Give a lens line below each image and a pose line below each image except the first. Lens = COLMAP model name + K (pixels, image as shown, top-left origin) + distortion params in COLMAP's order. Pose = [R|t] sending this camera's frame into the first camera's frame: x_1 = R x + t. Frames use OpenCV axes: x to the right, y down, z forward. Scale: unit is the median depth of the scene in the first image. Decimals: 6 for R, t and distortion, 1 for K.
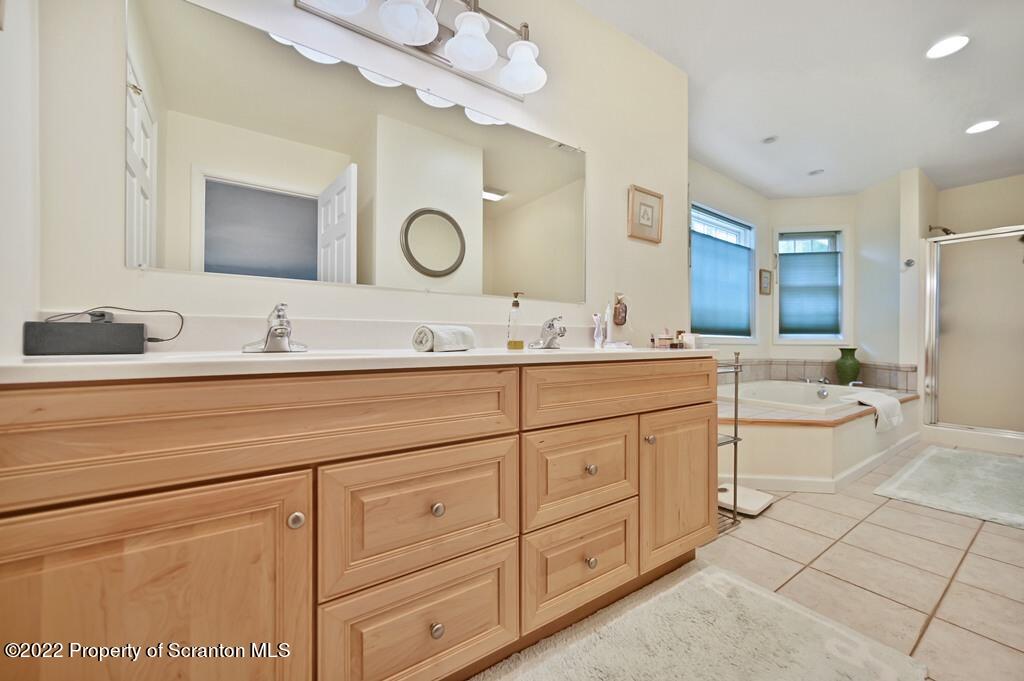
lens RADIAL K [[408.9, 0, 512.0], [0, 408.9, 340.4], [0, 0, 1]] dist [-0.001631, 0.000209]
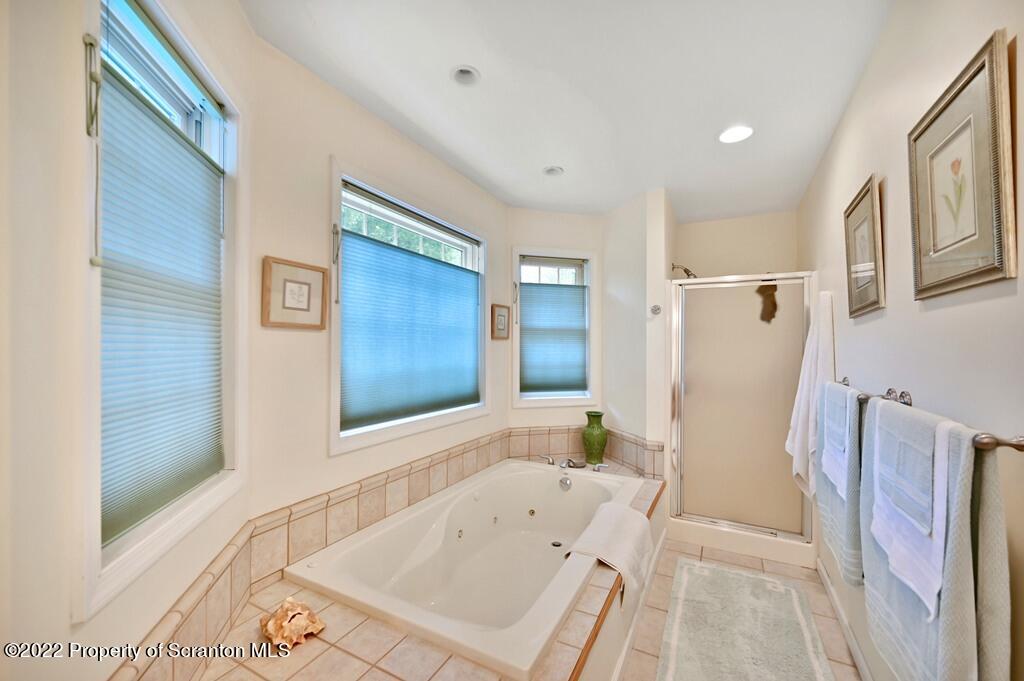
lens RADIAL K [[408.9, 0, 514.8], [0, 408.9, 341.3], [0, 0, 1]] dist [-0.001631, 0.000209]
pose [[0.893987, 0.005354, 0.448062, 0.331084], [-0.000182, 0.999933, -0.011584, -0.103144], [-0.448094, 0.010274, 0.893928, 0.365142]]
